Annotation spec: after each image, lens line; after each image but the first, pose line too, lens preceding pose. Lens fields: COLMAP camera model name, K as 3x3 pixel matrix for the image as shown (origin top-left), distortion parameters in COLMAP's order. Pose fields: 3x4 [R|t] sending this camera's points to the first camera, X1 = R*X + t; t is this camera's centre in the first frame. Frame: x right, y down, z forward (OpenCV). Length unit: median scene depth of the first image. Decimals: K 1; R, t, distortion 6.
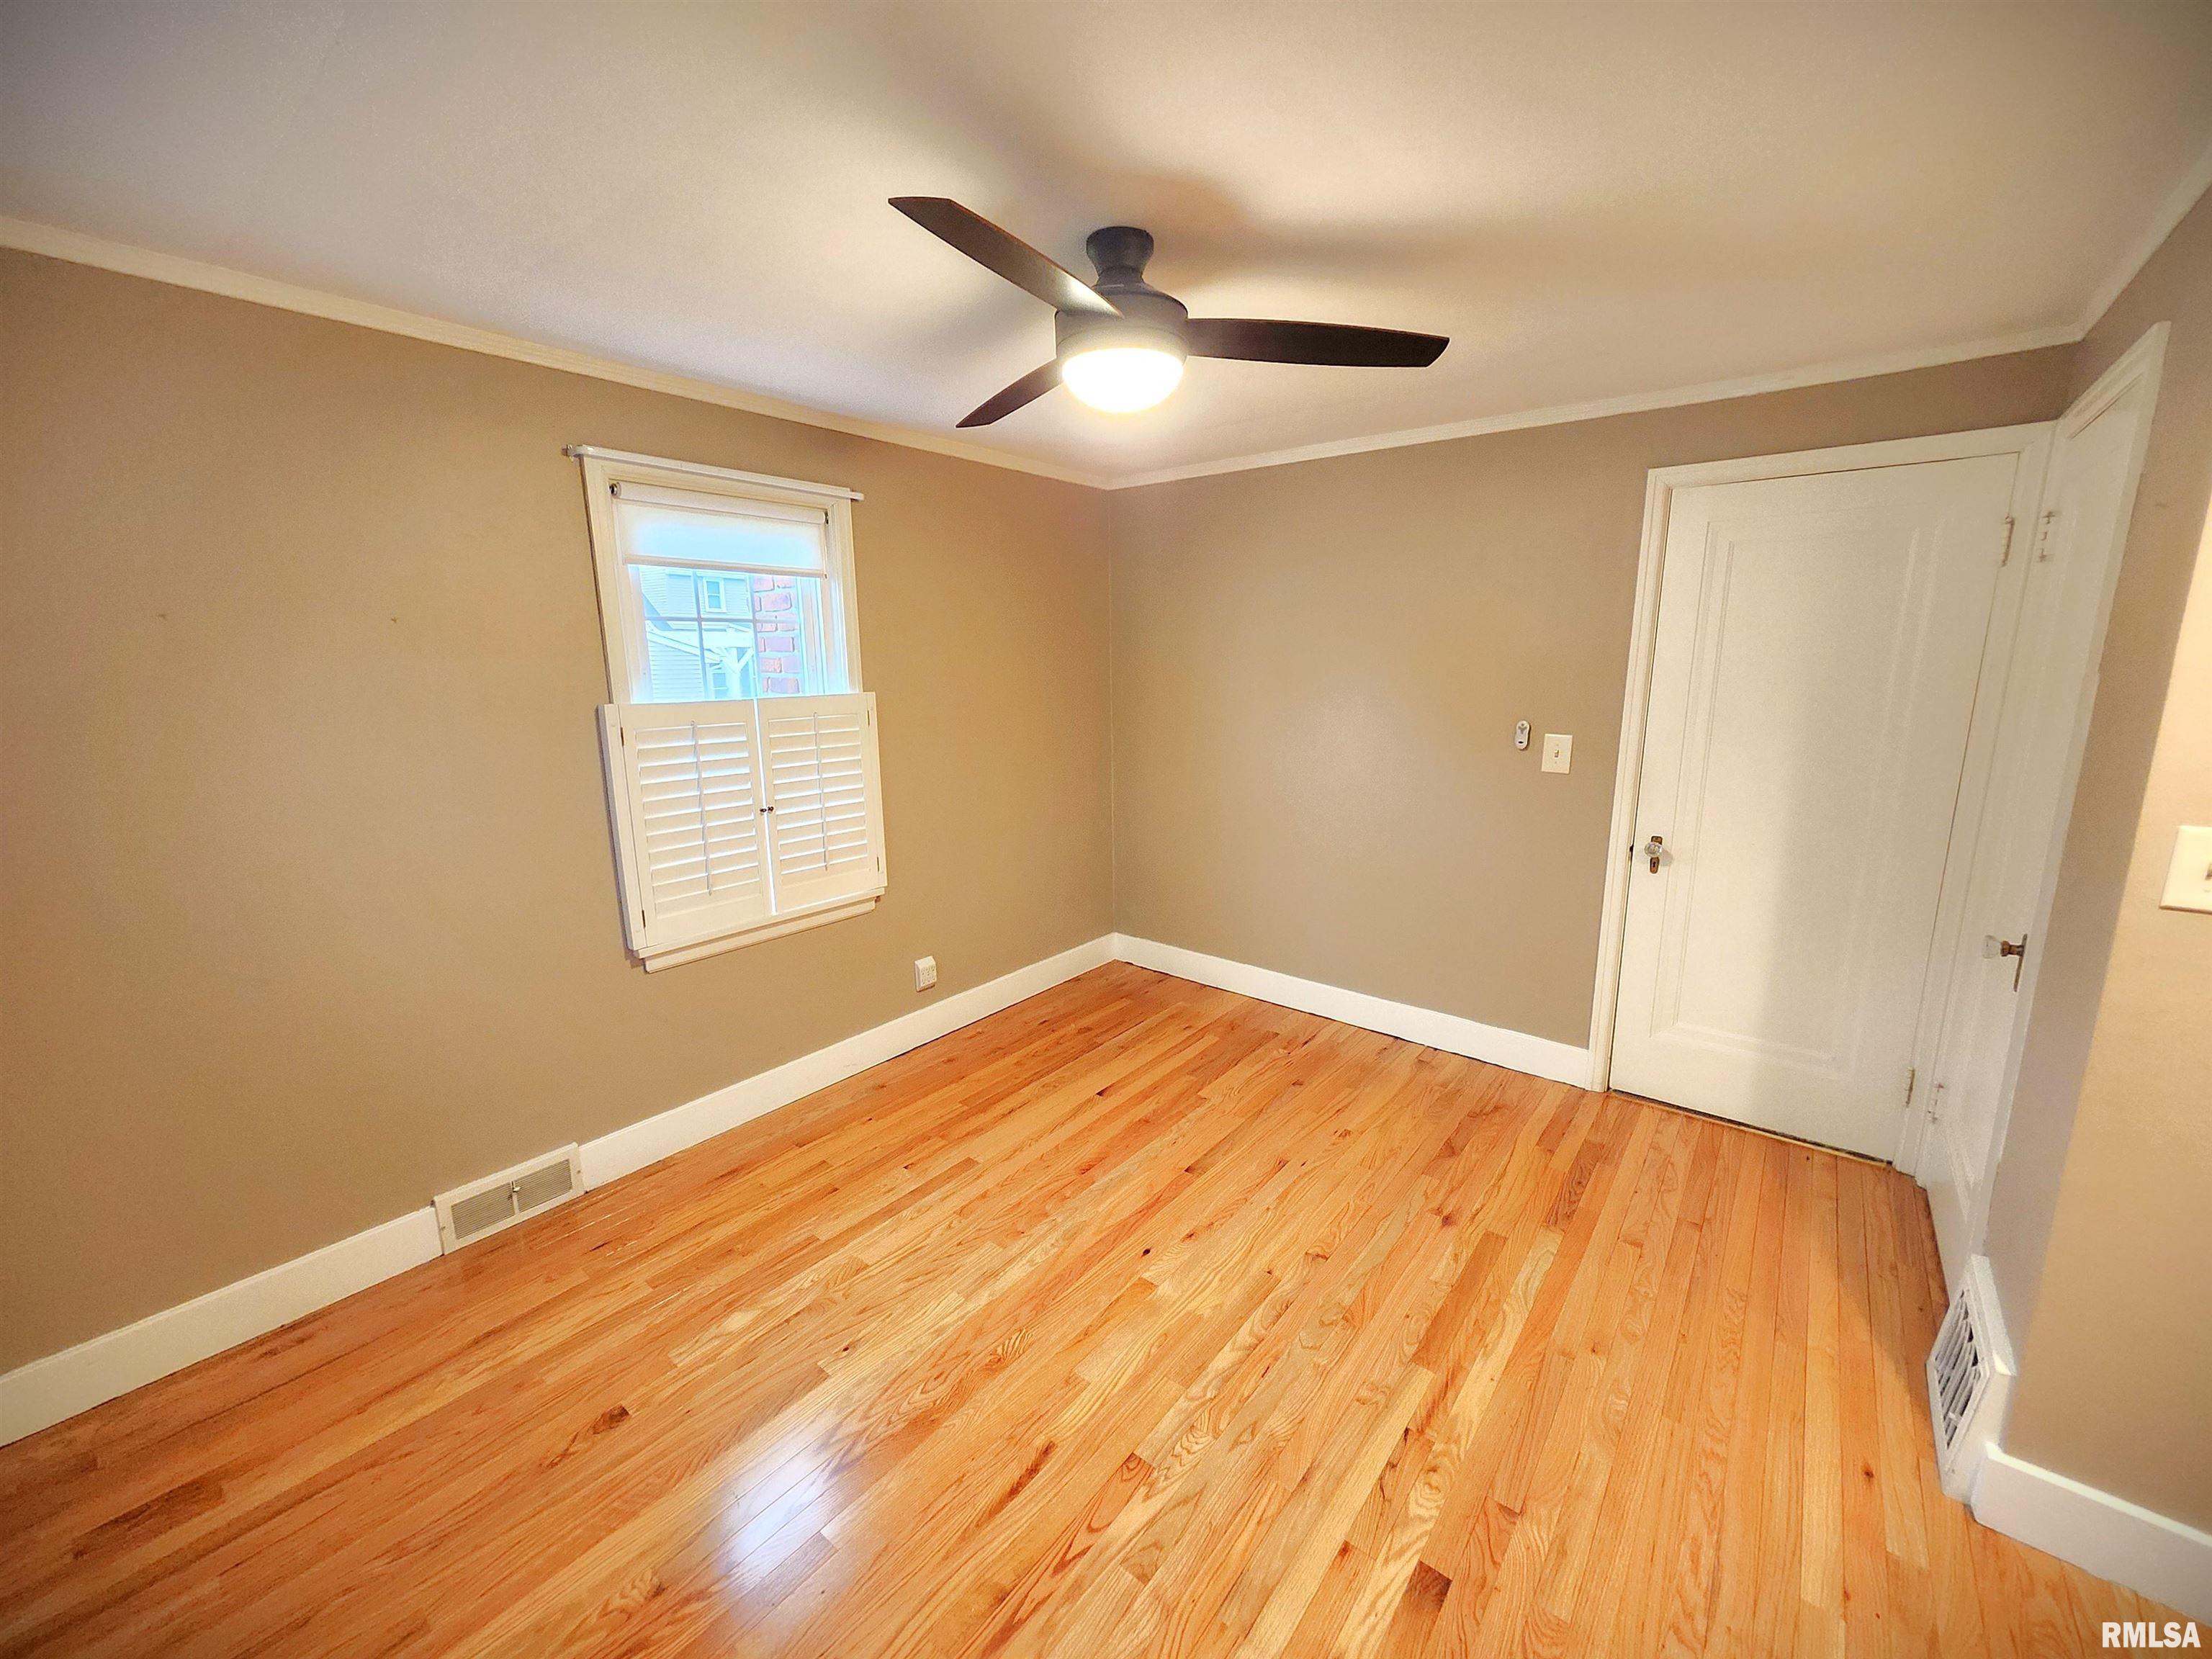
lens RADIAL K [[871.2, 0, 1105.2], [0, 871.2, 832.8], [0, 0, 1]] dist [0.002056, -0.001562]
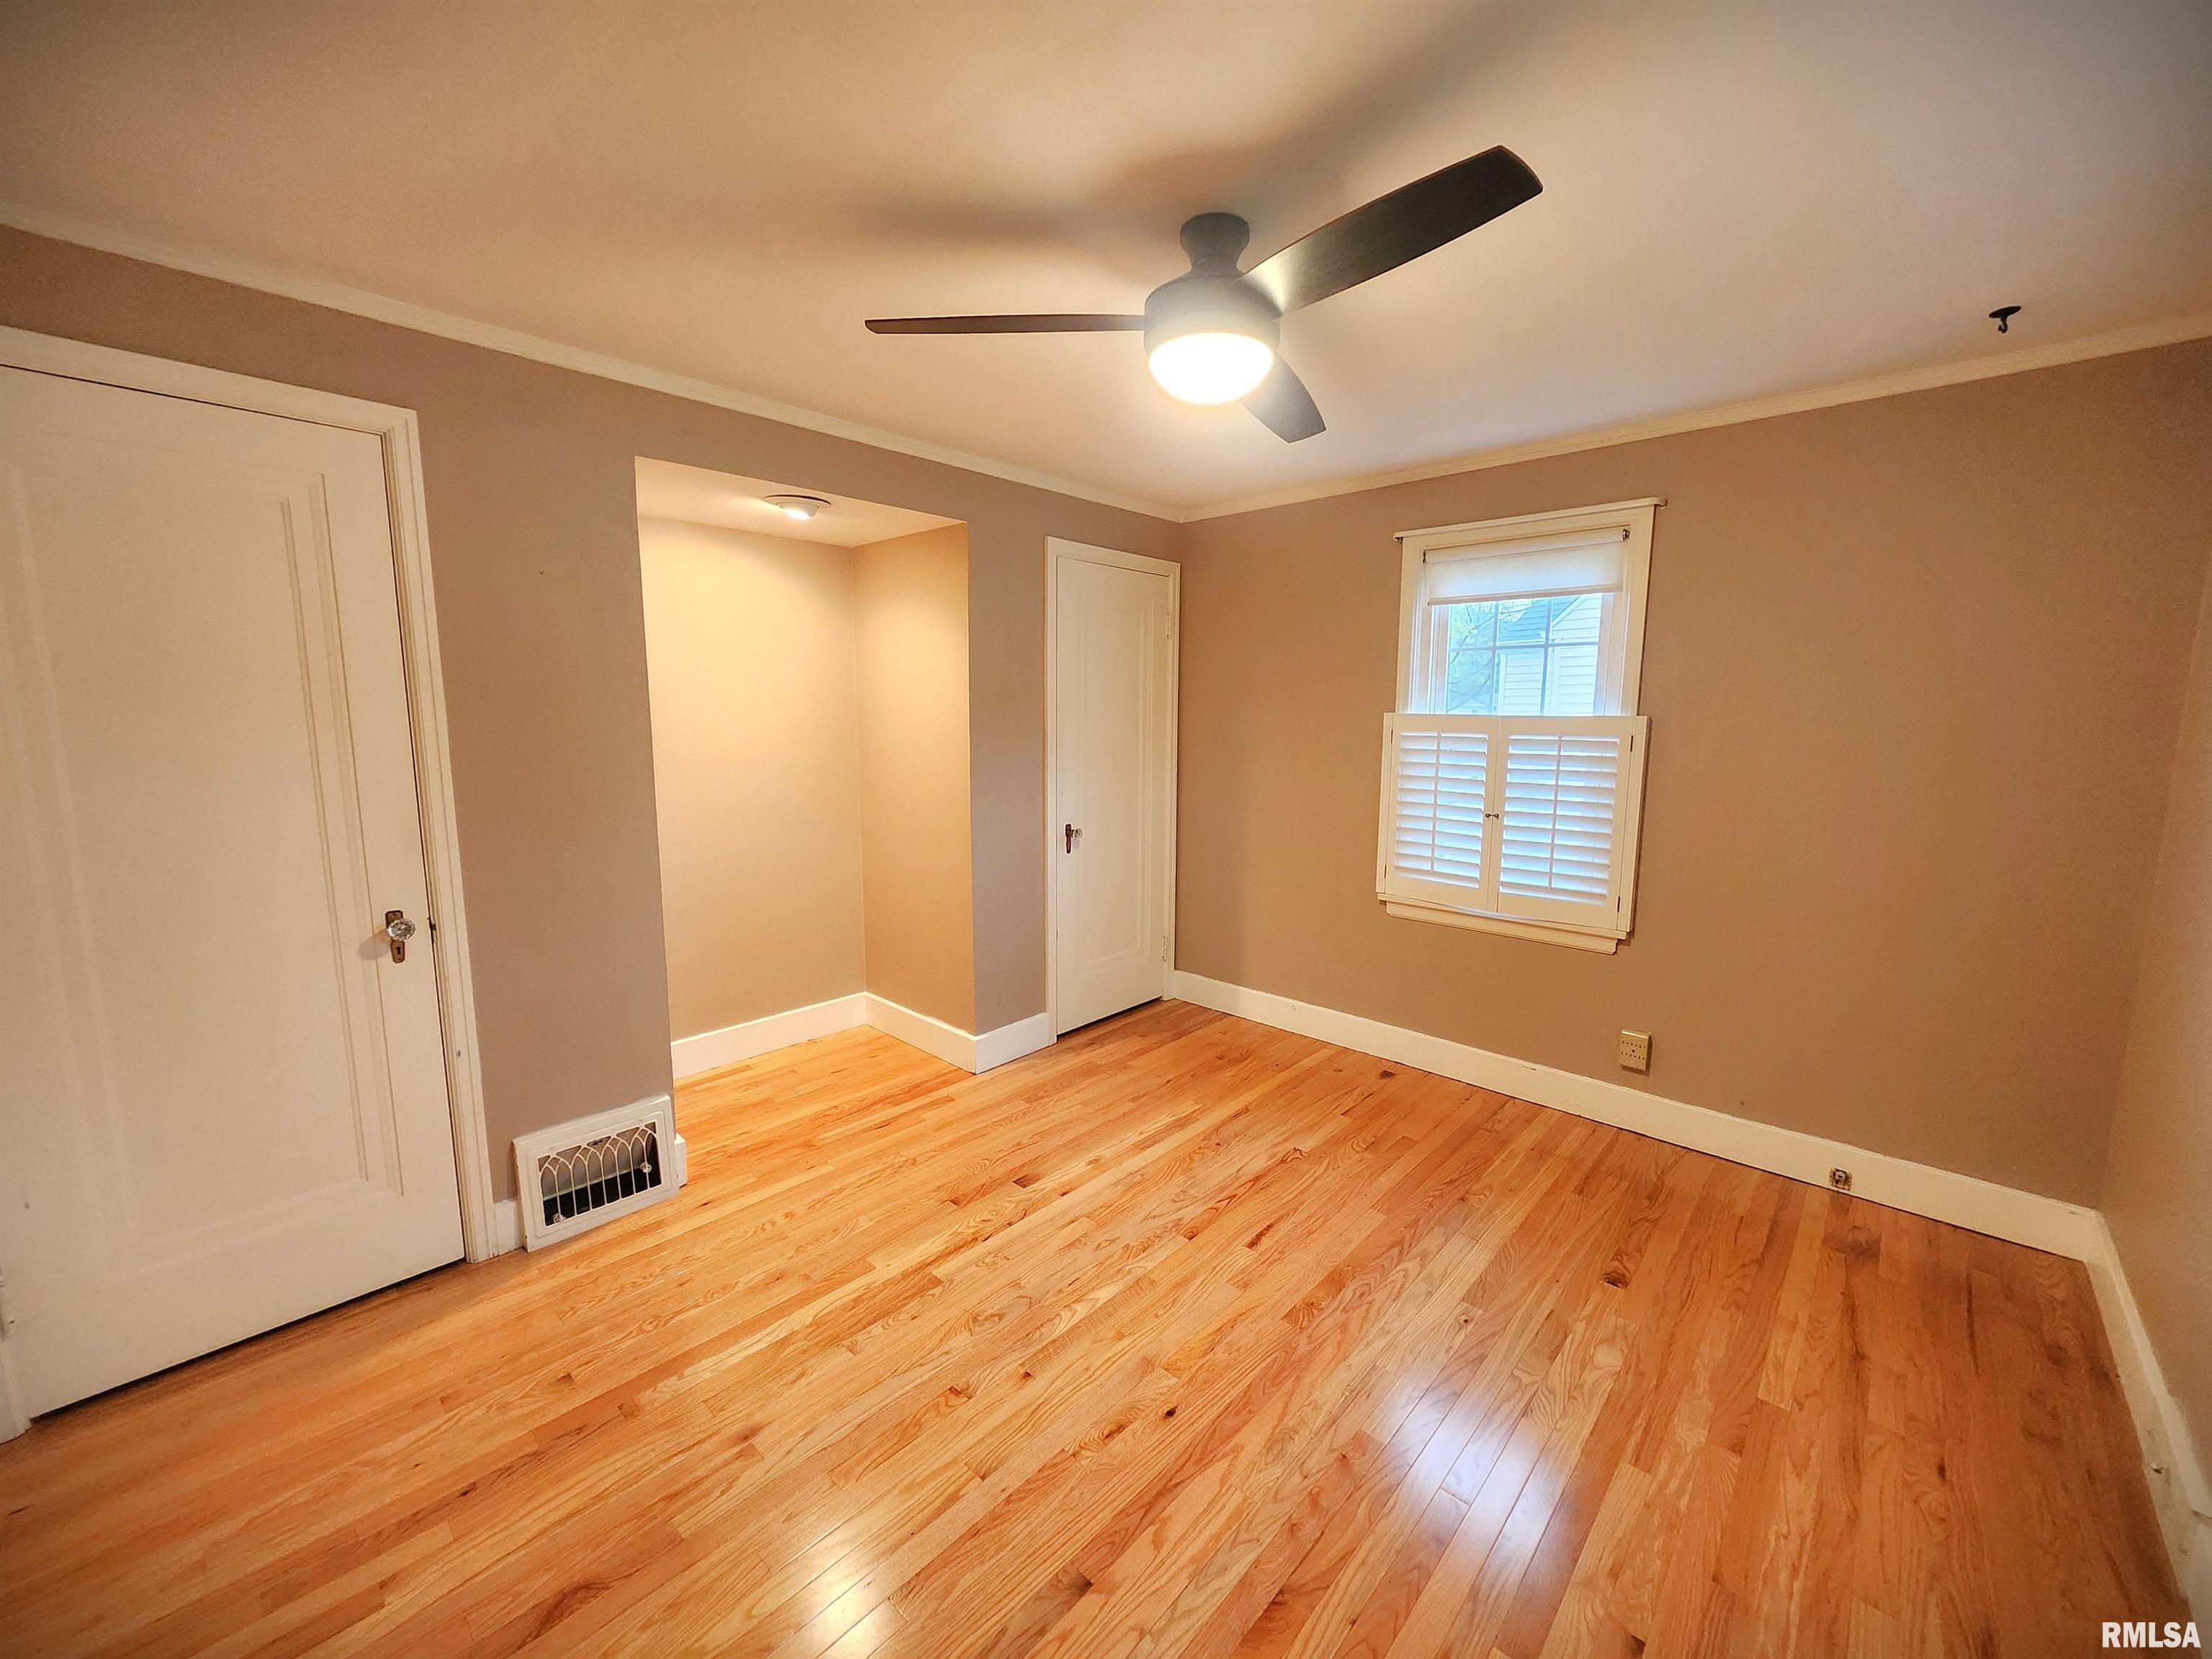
lens RADIAL K [[871.2, 0, 1111.7], [0, 871.2, 826.9], [0, 0, 1]] dist [0.002056, -0.001562]
pose [[-0.998177, -0.003569, 0.060247, 0.053694], [0.016727, 0.942786, 0.332978, -0.266141], [-0.057989, 0.333379, -0.941008, 1.516646]]
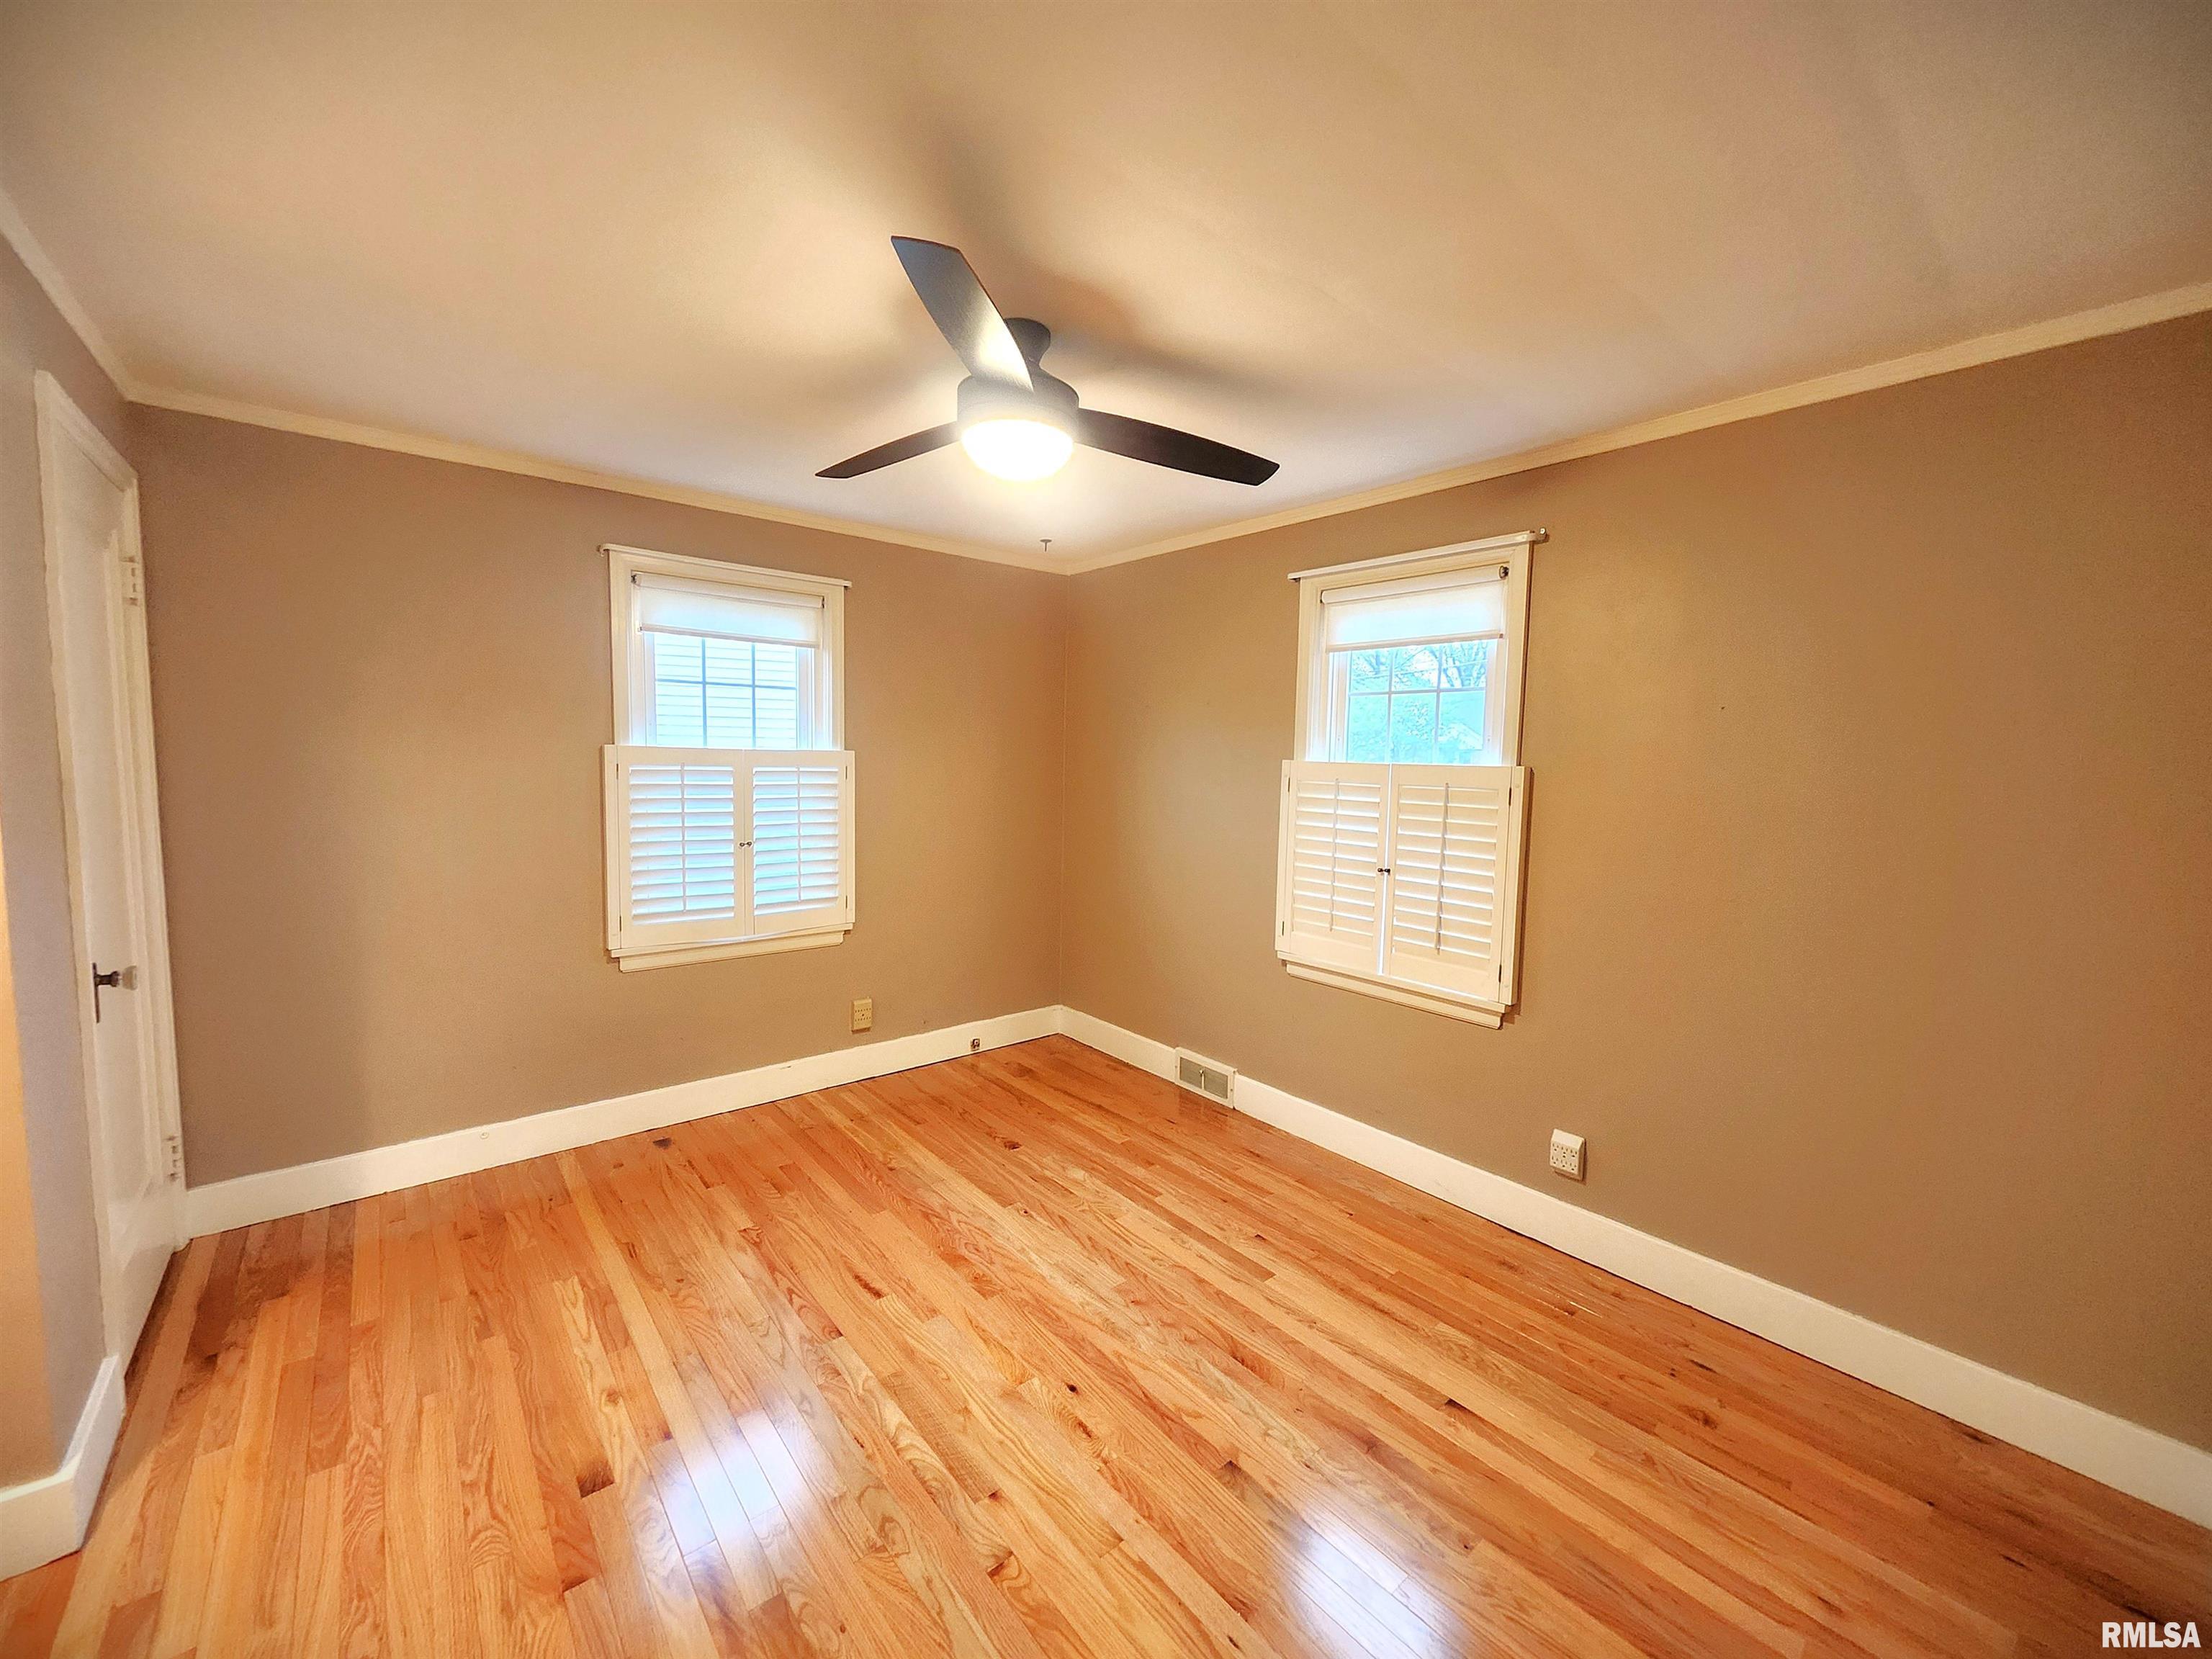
lens RADIAL K [[871.2, 0, 1123.9], [0, 871.2, 825.7], [0, 0, 1]] dist [0.002056, -0.001562]
pose [[-0.177815, 0.089583, -0.979978, 0.806229], [-0.219027, 0.967265, 0.128163, -0.171223], [0.959379, 0.237431, -0.152373, 1.017513]]
